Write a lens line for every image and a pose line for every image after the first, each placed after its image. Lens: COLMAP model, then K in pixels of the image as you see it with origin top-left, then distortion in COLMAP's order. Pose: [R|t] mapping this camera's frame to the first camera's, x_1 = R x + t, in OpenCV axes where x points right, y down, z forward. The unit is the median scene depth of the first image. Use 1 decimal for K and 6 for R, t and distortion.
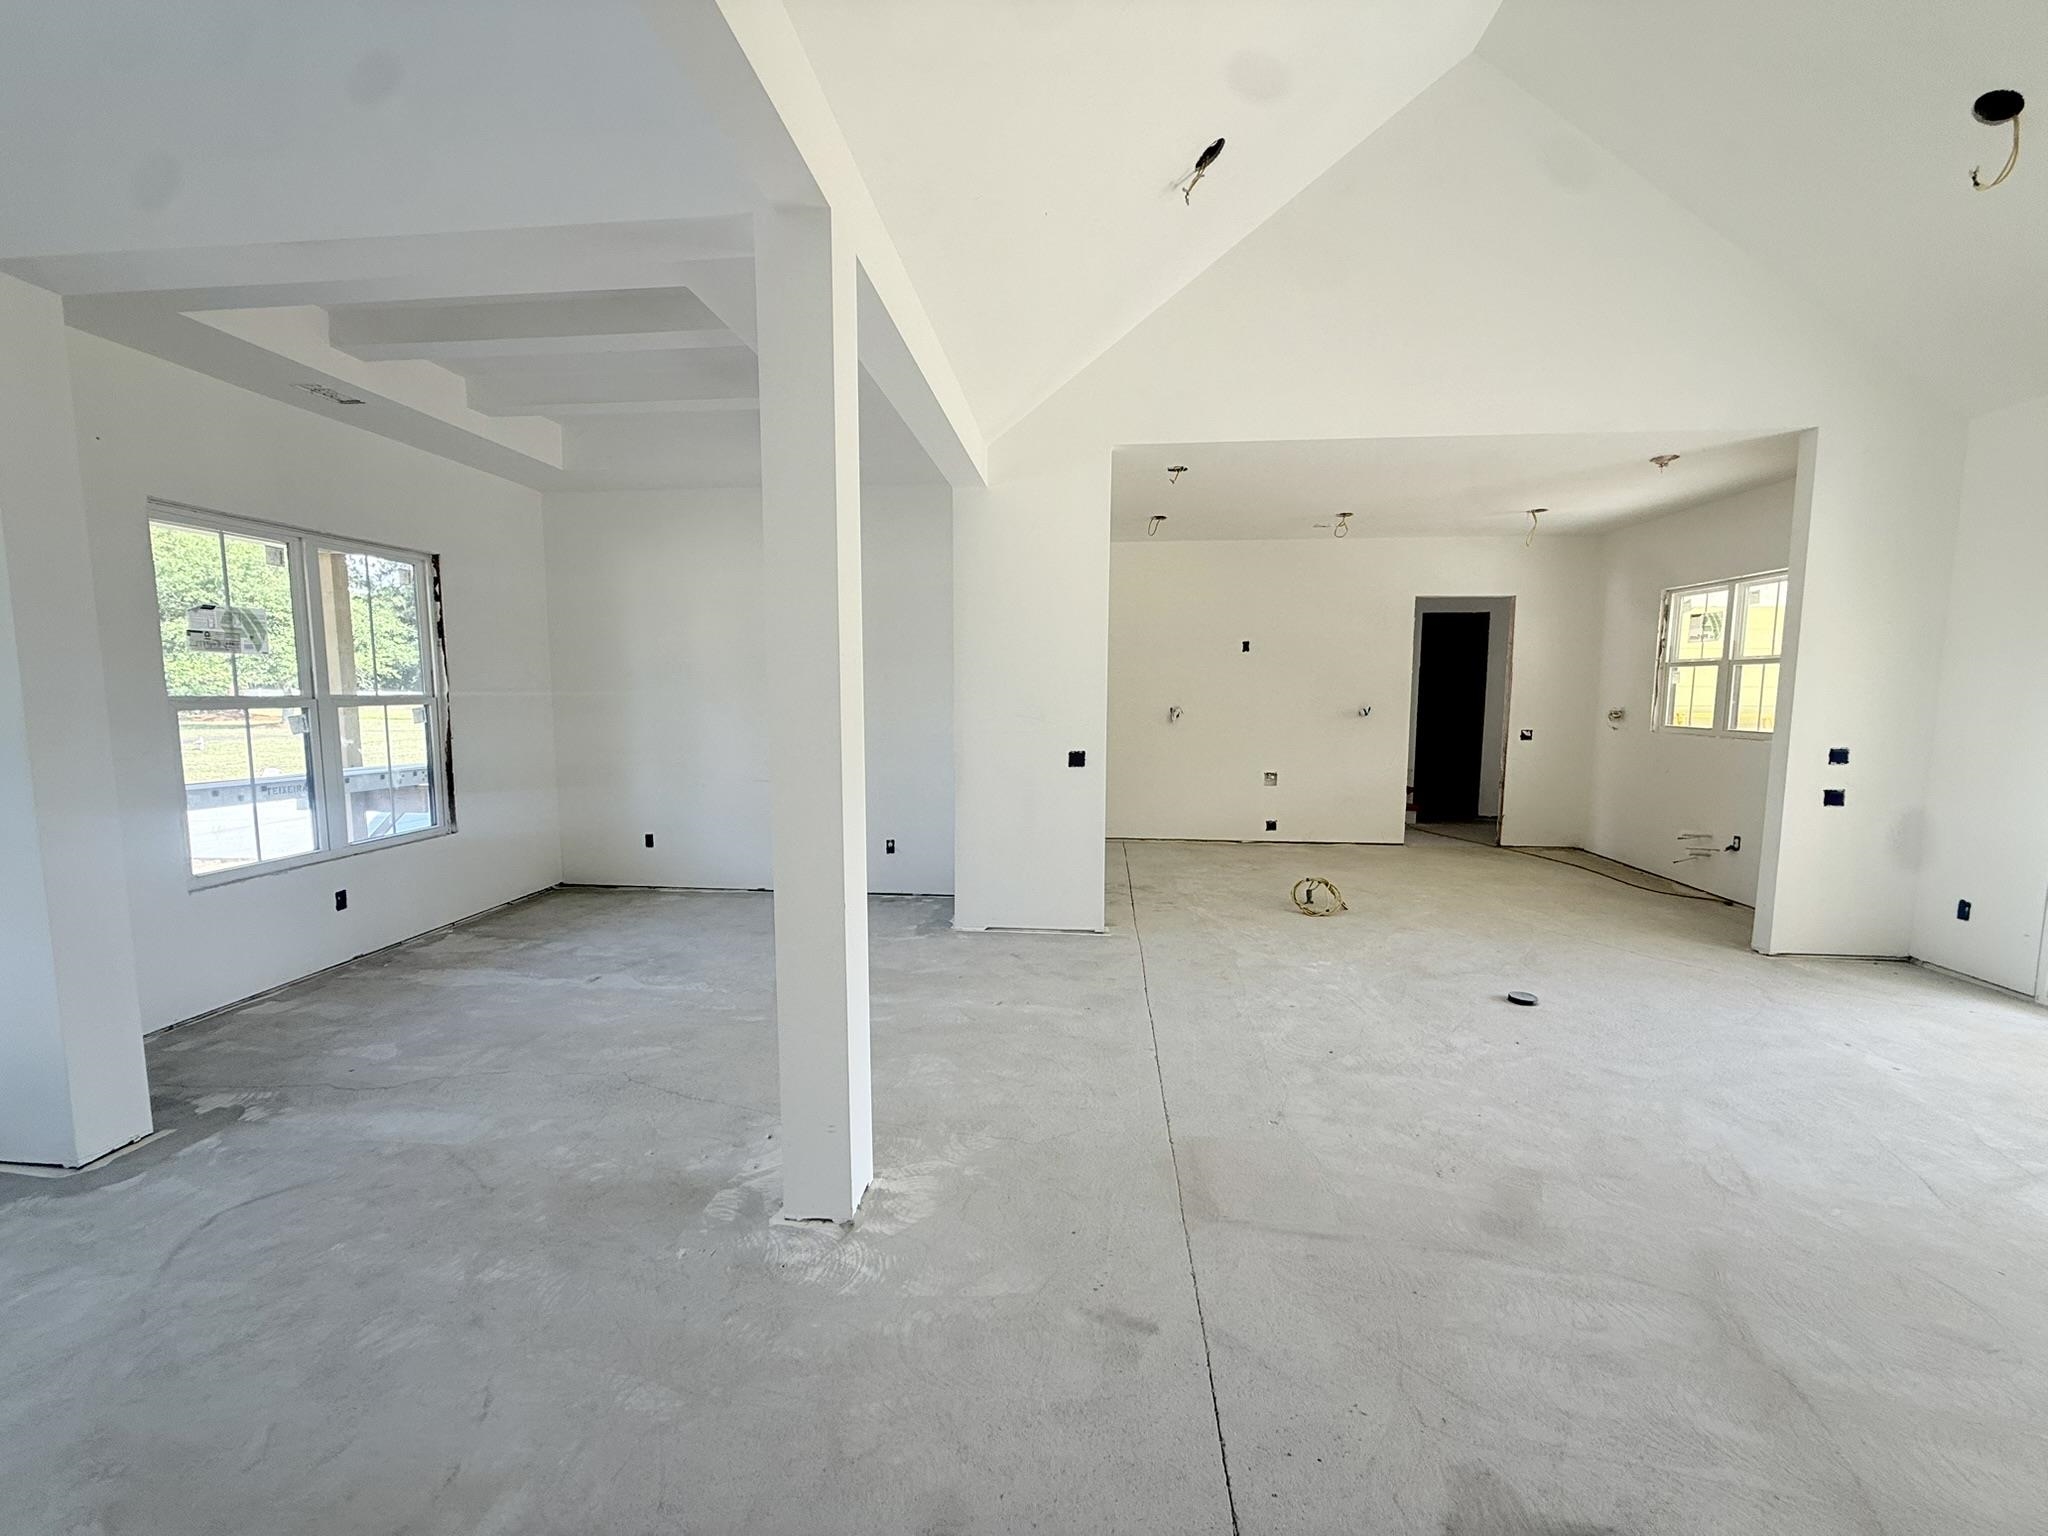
lens RADIAL K [[813.8, 0, 1018.3], [0, 813.8, 770.7], [0, 0, 1]] dist [0.001327, 0.000529]
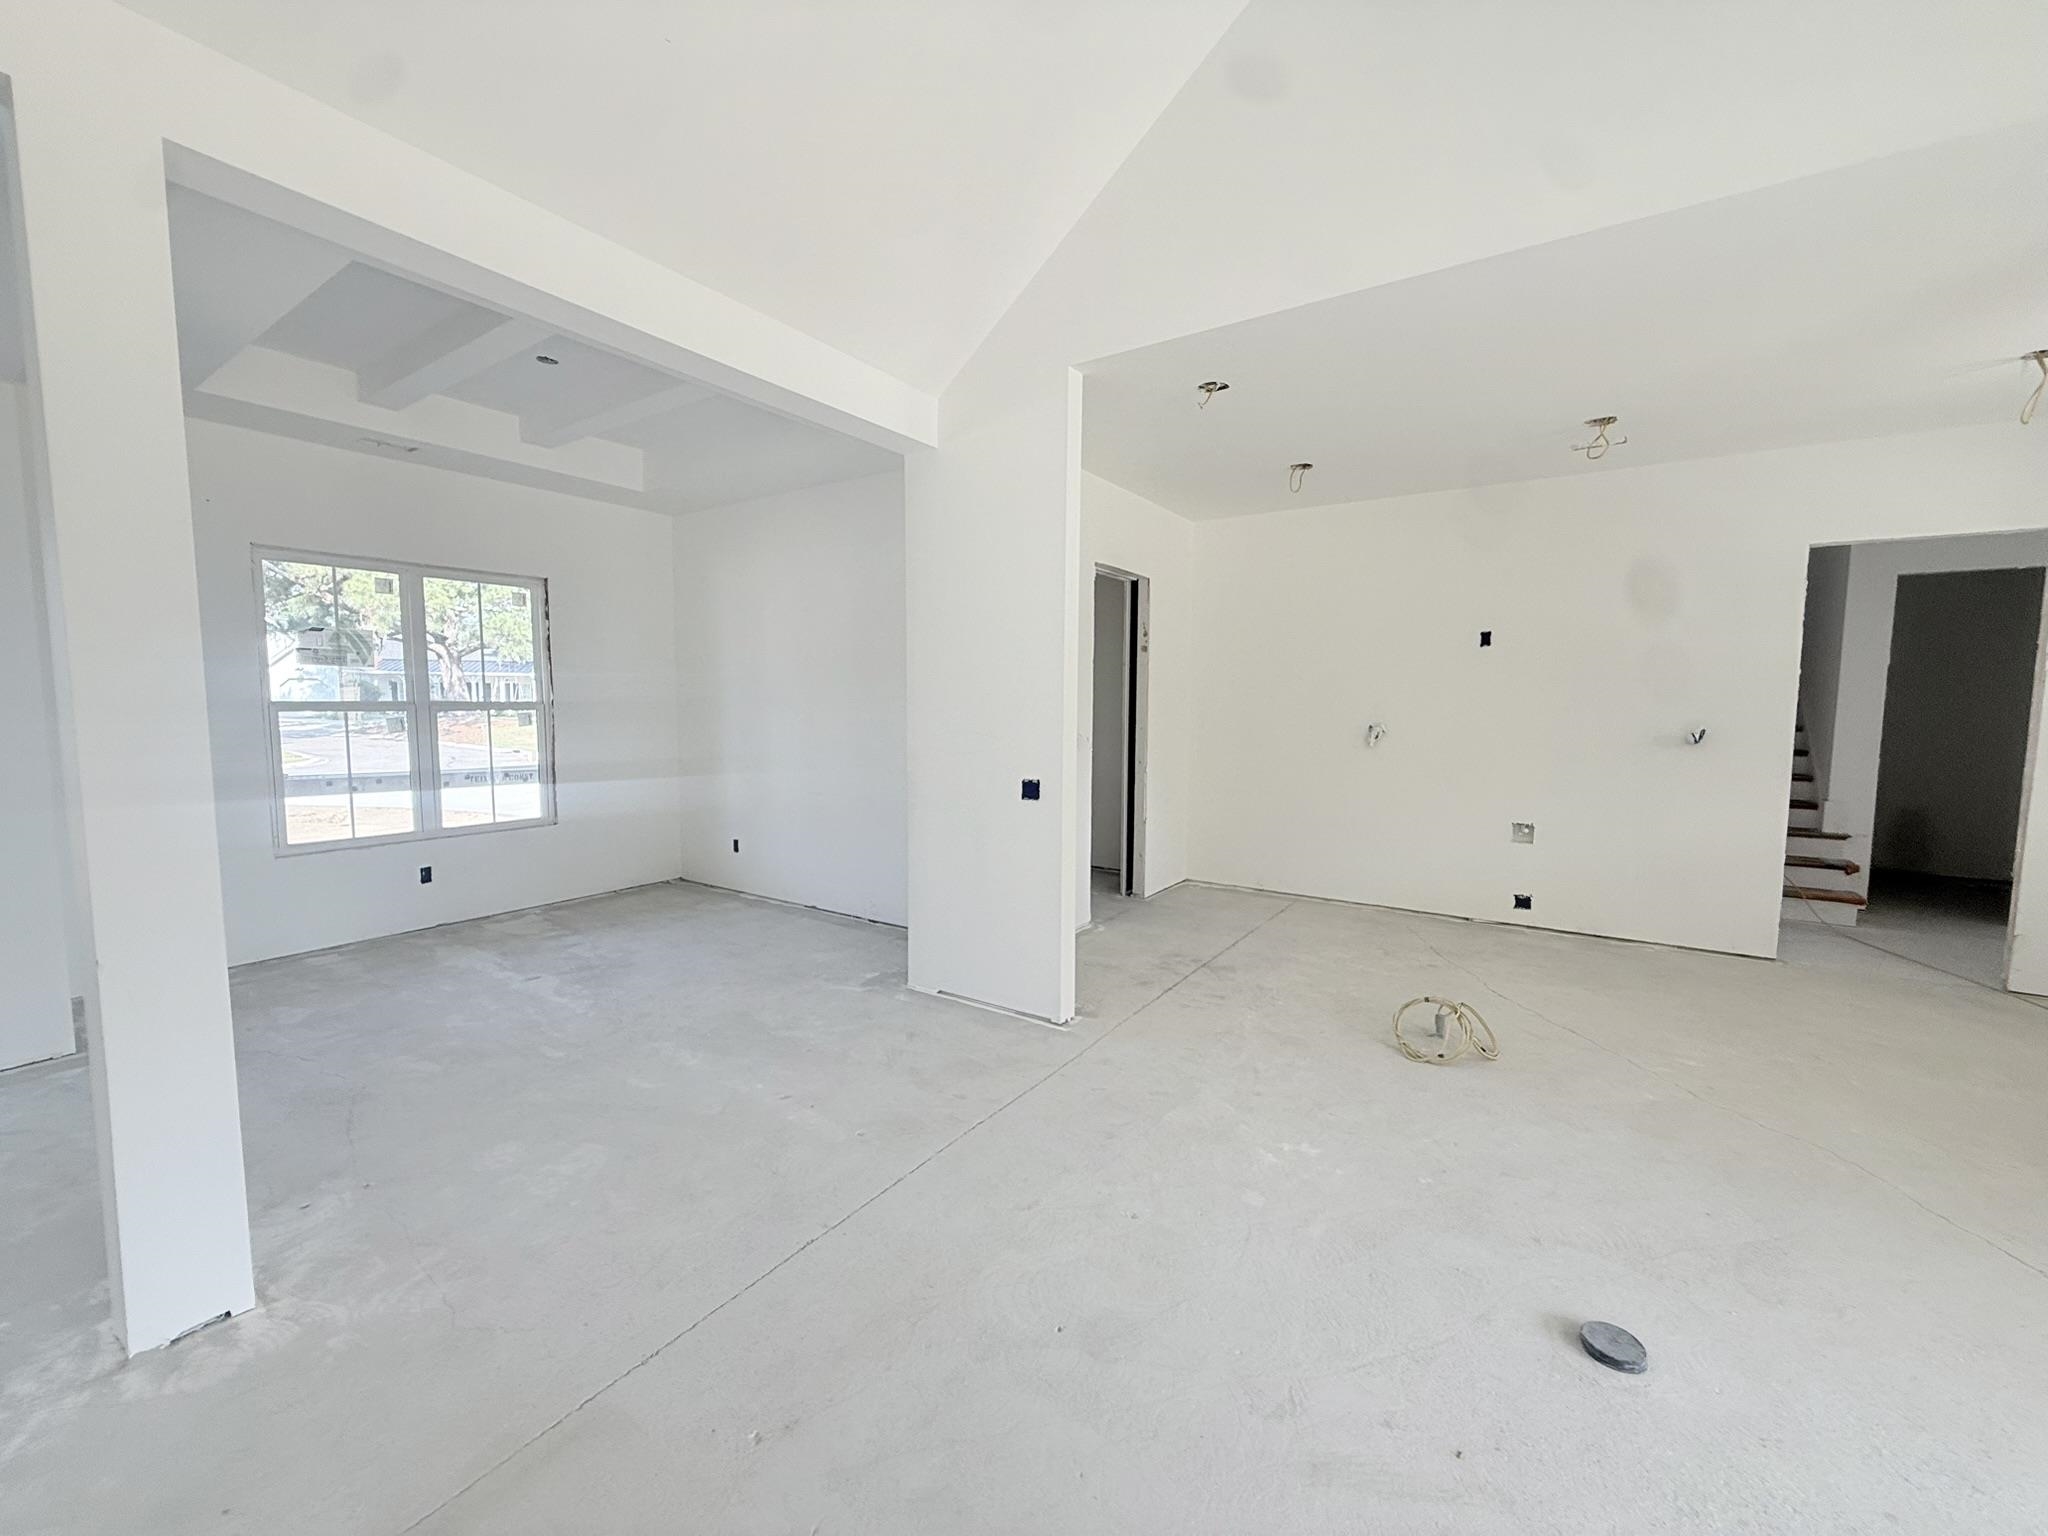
lens RADIAL K [[816.7, 0, 1015.6], [0, 816.7, 769.0], [0, 0, 1]] dist [0.000697, 0.000166]
pose [[0.878308, 0.043176, -0.476142, 0.420880], [-0.052040, 0.998630, -0.005440, -0.028380], [0.475255, 0.029556, 0.879351, 0.323167]]
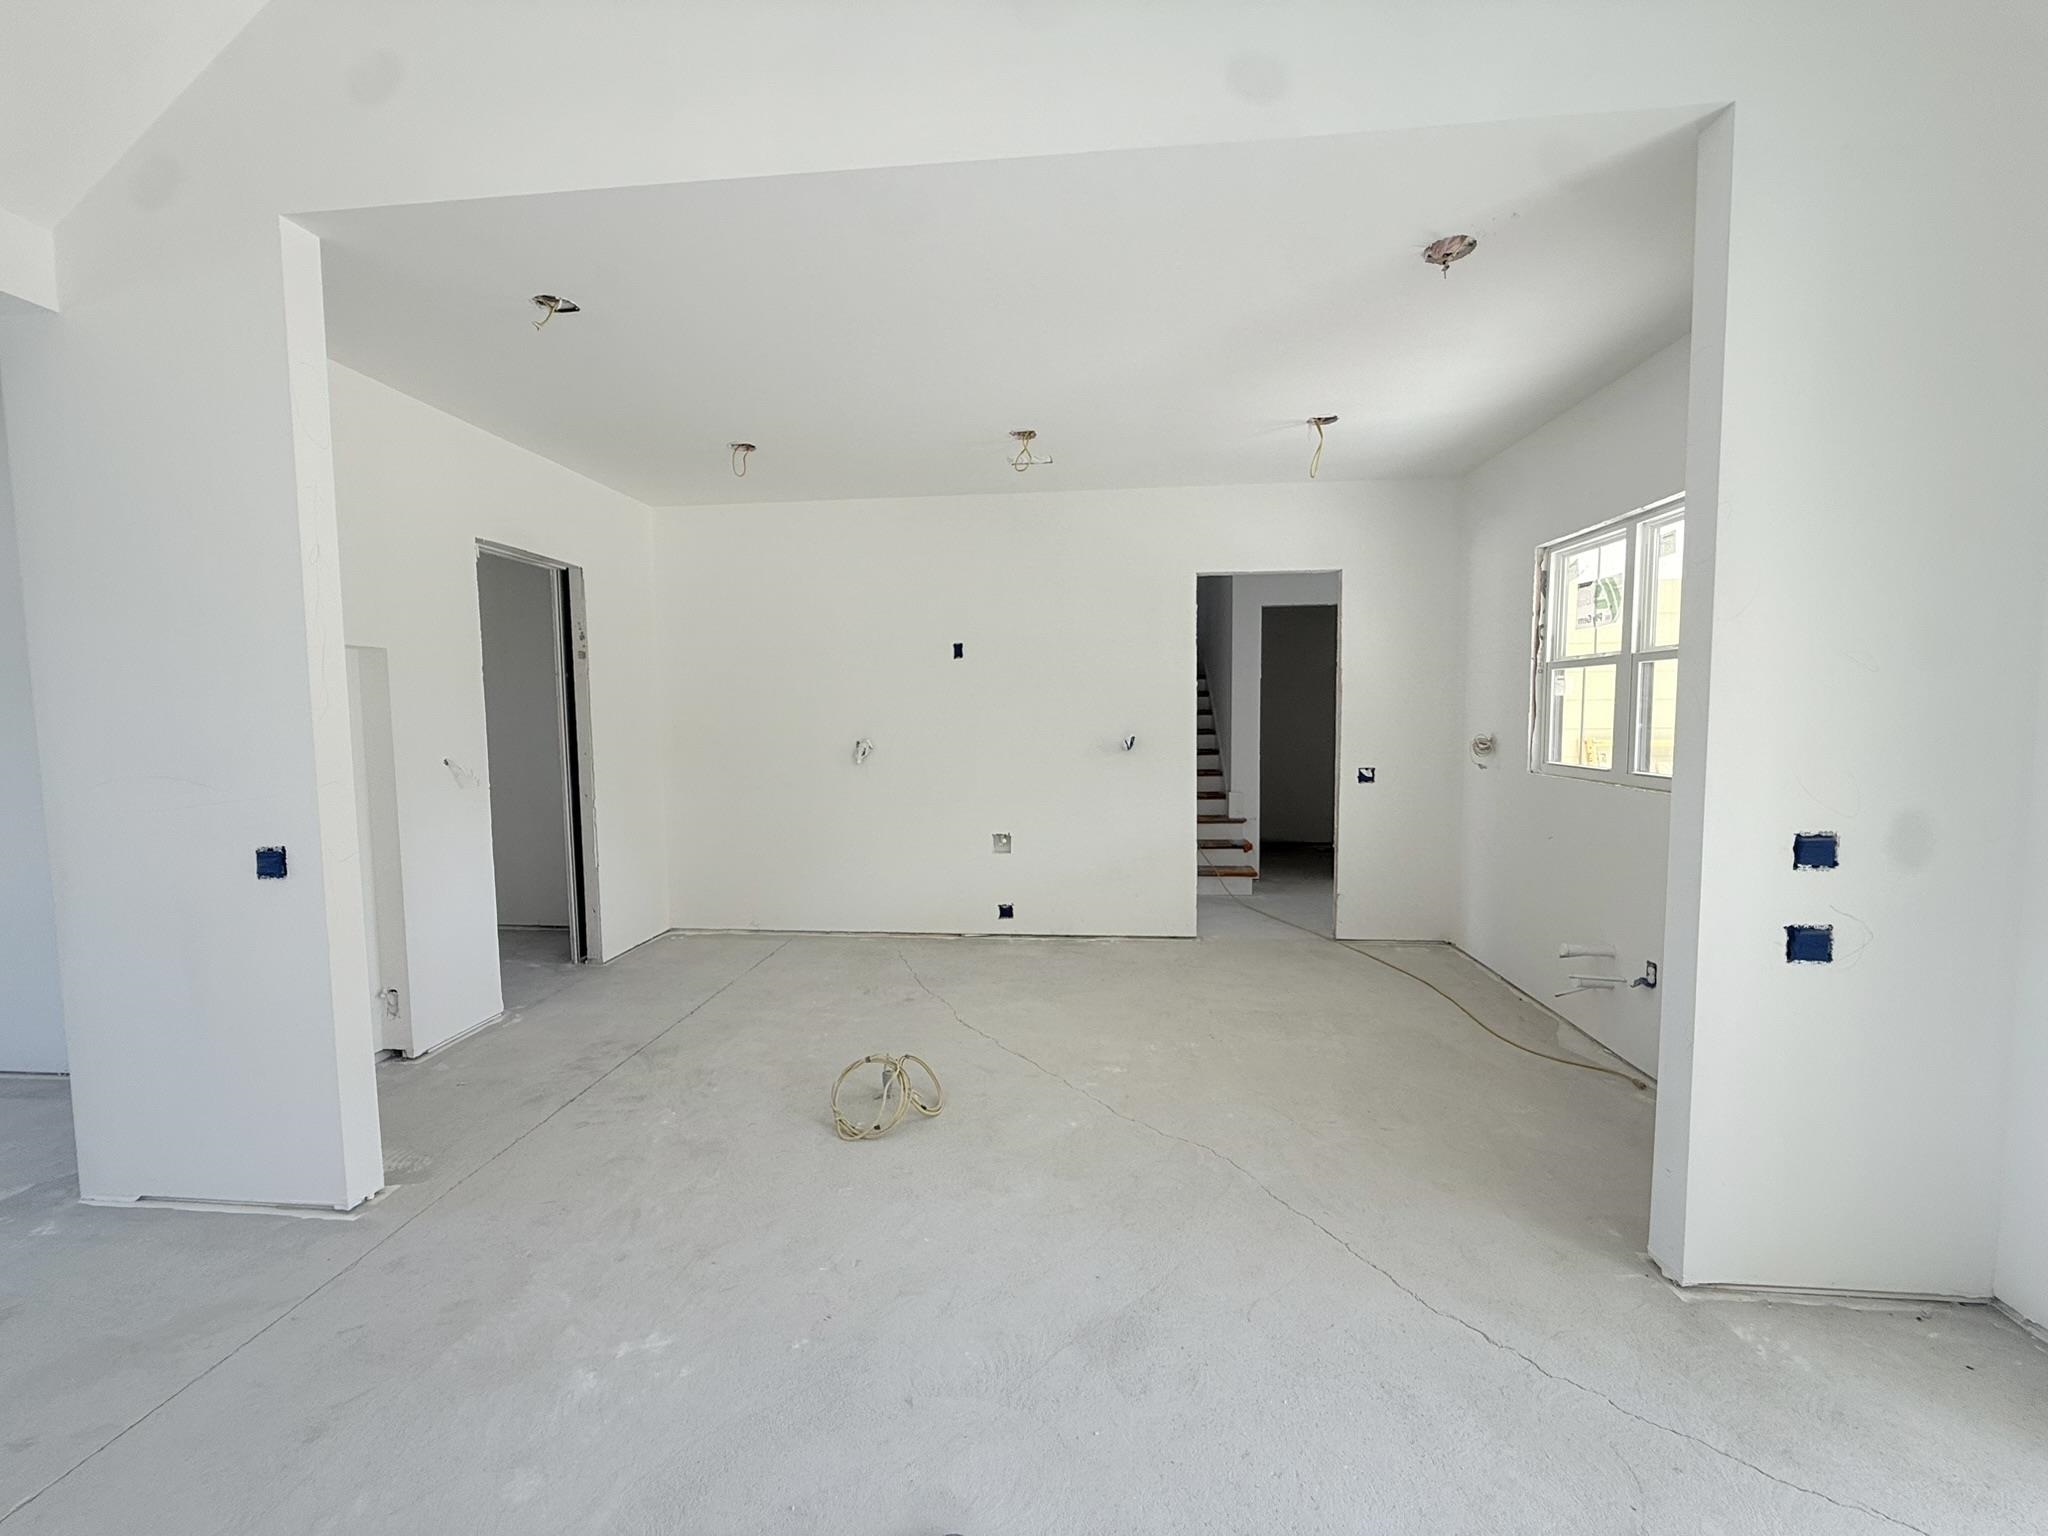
lens RADIAL K [[816.7, 0, 1015.6], [0, 816.7, 769.0], [0, 0, 1]] dist [0.000697, 0.000166]
pose [[0.999908, -0.013369, -0.002389, 0.523184], [0.013285, 0.999394, -0.032189, -0.048748], [0.002817, 0.032154, 0.999479, 0.504797]]
